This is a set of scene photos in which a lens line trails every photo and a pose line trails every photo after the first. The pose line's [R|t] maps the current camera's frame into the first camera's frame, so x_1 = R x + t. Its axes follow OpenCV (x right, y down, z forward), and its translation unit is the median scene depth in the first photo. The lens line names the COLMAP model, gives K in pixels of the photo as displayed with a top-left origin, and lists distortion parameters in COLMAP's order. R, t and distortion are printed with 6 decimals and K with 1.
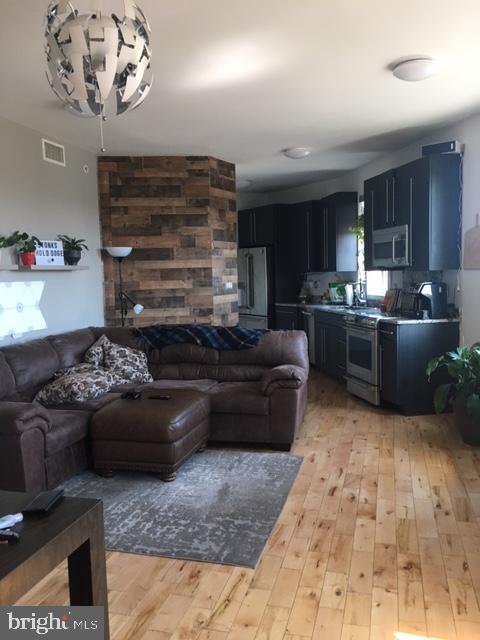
lens RADIAL K [[545.3, 0, 239.2], [0, 545.3, 319.2], [0, 0, 1]] dist [0.068516, -0.068064]
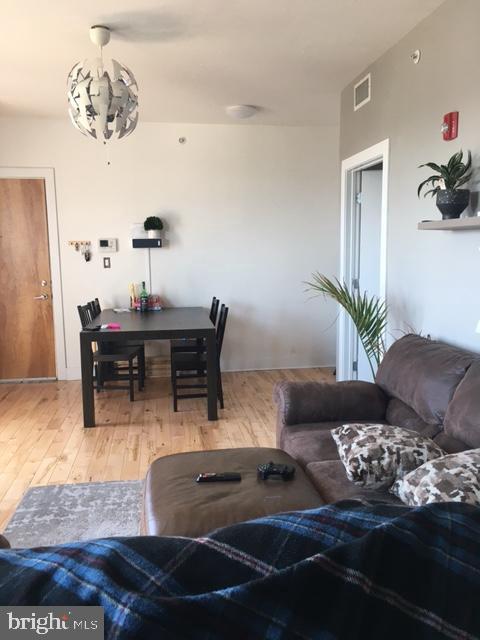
lens RADIAL K [[545.3, 0, 240.5], [0, 545.3, 319.8], [0, 0, 1]] dist [0.068516, -0.068064]
pose [[-0.913155, 0.089539, -0.397657, 0.026829], [-0.002672, 0.974239, 0.225502, -0.099812], [0.407605, 0.206981, -0.889392, 1.129724]]
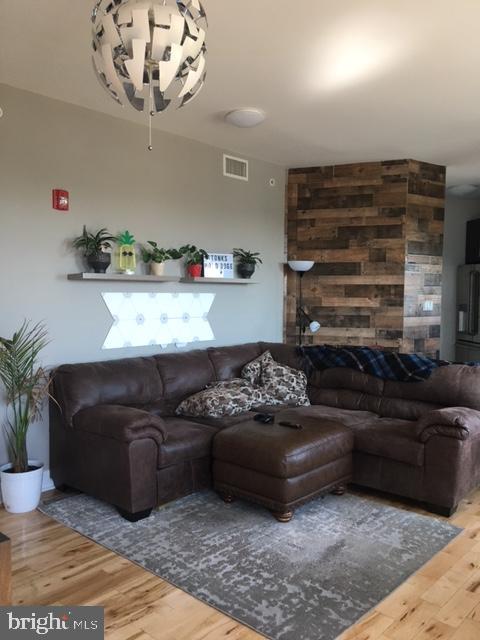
lens RADIAL K [[545.3, 0, 238.2], [0, 545.3, 318.7], [0, 0, 1]] dist [0.068516, -0.068064]
pose [[0.891027, 0.055095, -0.450595, 0.136295], [-0.070019, 0.997409, -0.016504, -0.008355], [0.448518, 0.046256, 0.892576, 0.114884]]
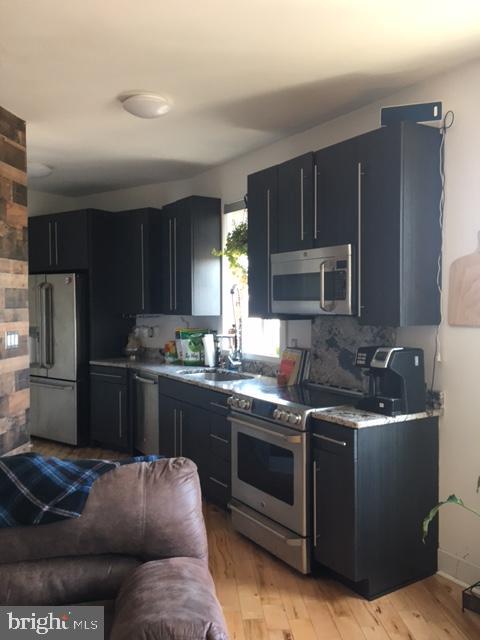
lens RADIAL K [[545.3, 0, 237.3], [0, 545.3, 323.8], [0, 0, 1]] dist [0.068516, -0.068064]
pose [[0.931995, 0.011431, 0.362291, -0.010438], [0.006783, 0.998778, -0.048961, -0.064472], [-0.362408, 0.048089, 0.930778, 0.532166]]
